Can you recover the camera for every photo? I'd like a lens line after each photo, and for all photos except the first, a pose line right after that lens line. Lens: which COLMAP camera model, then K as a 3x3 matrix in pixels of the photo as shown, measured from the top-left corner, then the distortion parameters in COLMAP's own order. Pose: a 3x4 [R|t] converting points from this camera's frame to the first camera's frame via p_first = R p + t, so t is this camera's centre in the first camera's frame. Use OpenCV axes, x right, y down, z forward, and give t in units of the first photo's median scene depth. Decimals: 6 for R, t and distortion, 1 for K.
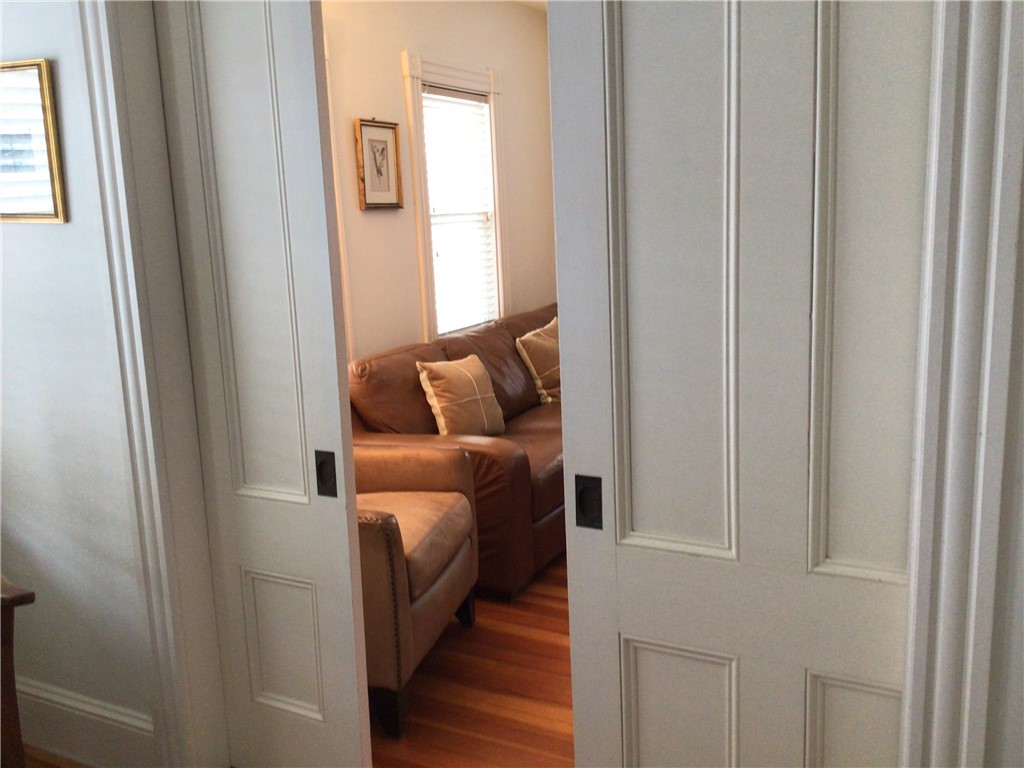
lens RADIAL K [[919.6, 0, 512.0], [0, 919.6, 384.0], [0, 0, 1]] dist [0.096820, -0.144149]
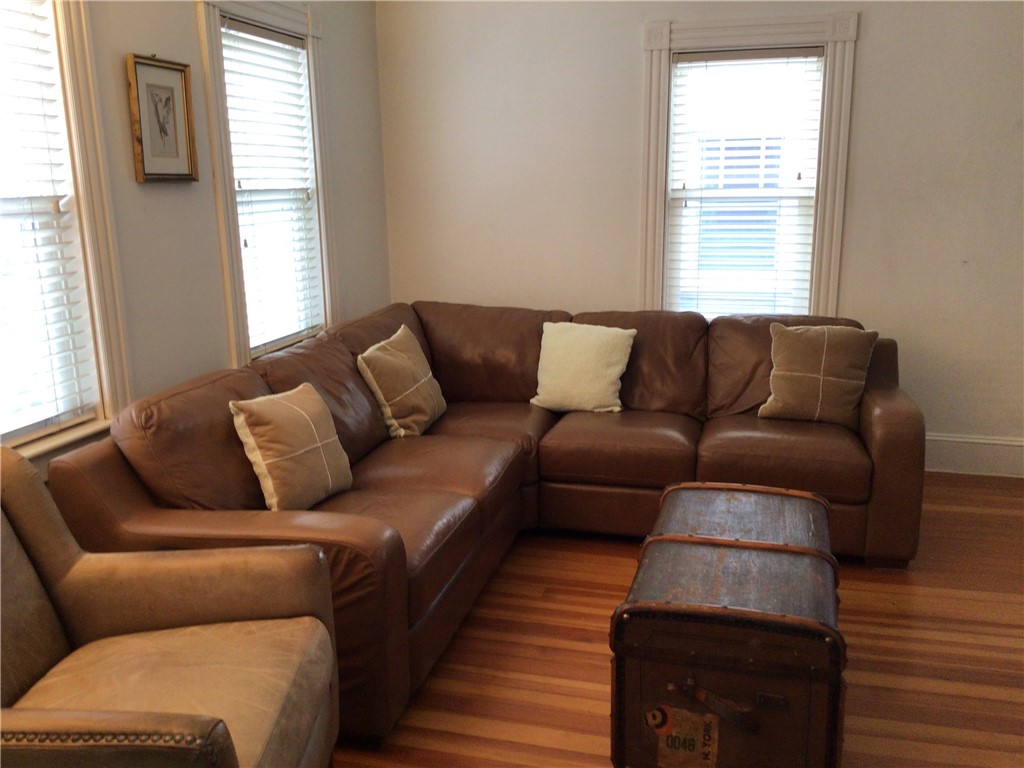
lens RADIAL K [[895.8, 0, 512.0], [0, 895.8, 384.0], [0, 0, 1]] dist [0.157530, -0.344086]
pose [[0.973065, -0.020869, 0.229586, -0.047175], [0.013830, 0.999385, 0.032226, -0.051823], [-0.230117, -0.028183, 0.972755, 0.246355]]
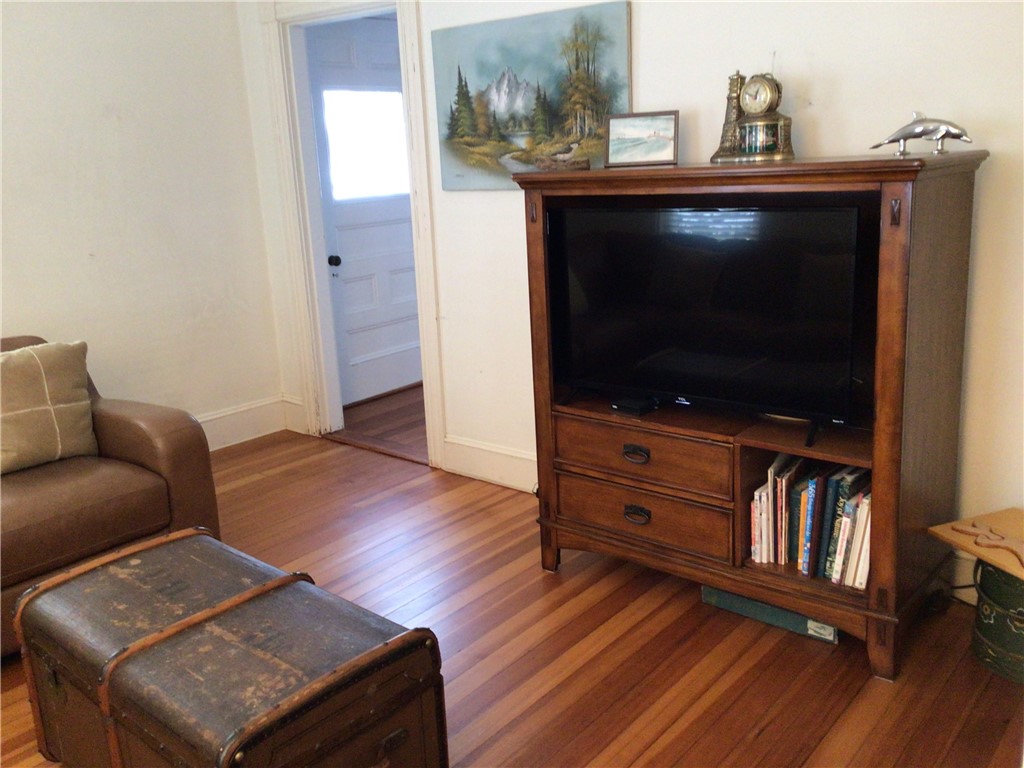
lens RADIAL K [[919.6, 0, 512.0], [0, 919.6, 384.0], [0, 0, 1]] dist [0.096820, -0.144149]
pose [[0.210505, -0.213602, 0.953972, -0.195241], [0.211830, 0.962620, 0.168795, -0.095934], [-0.954367, 0.166547, 0.247884, 0.528700]]
